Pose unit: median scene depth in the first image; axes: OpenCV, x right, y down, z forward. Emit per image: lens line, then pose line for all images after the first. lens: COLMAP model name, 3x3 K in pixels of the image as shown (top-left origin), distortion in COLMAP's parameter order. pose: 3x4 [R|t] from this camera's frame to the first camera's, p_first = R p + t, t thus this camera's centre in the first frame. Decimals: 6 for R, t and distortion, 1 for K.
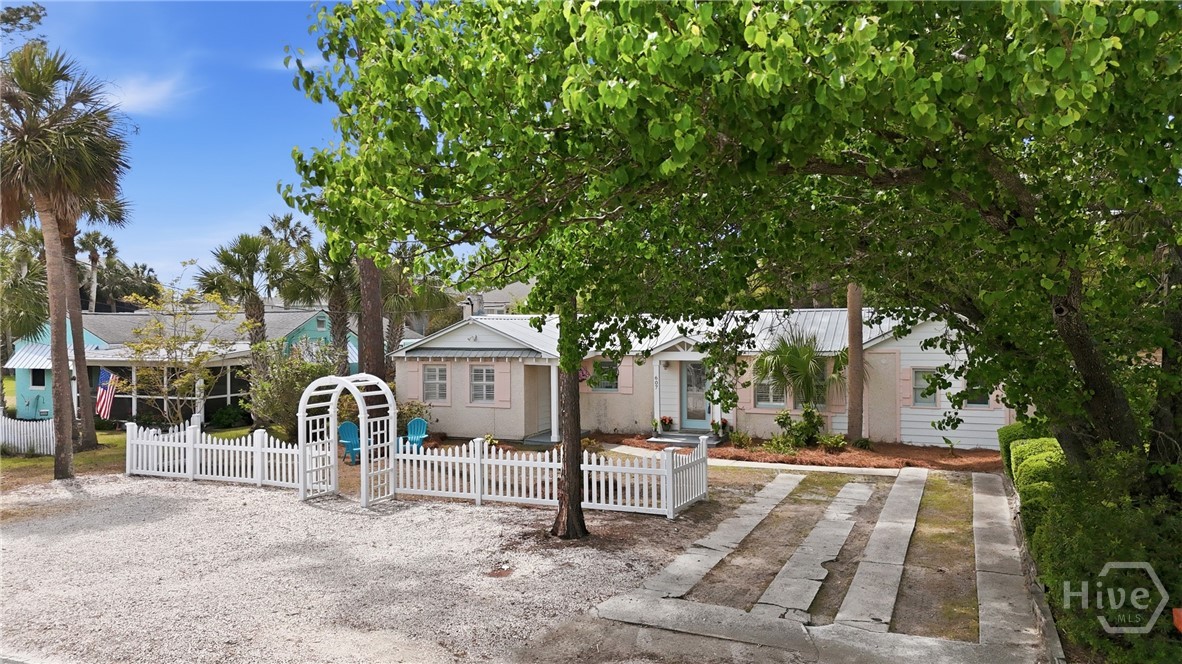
lens RADIAL K [[853.6, 0, 596.5], [0, 853.6, 328.6], [0, 0, 1]] dist [0.009155, 0.002318]
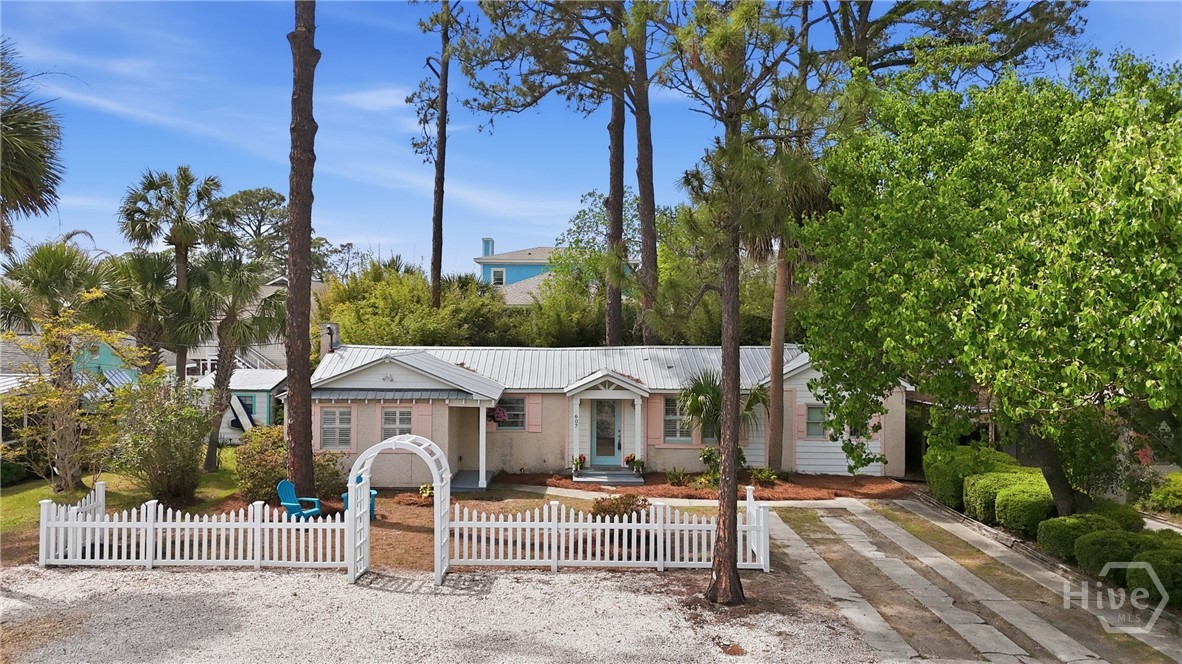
lens RADIAL K [[853.6, 0, 583.6], [0, 853.6, 331.7], [0, 0, 1]] dist [0.009155, 0.002318]
pose [[0.929895, 0.013273, 0.367585, -0.300057], [-0.010395, 0.999898, -0.009807, -0.033427], [-0.367678, 0.005298, 0.929938, 0.067892]]
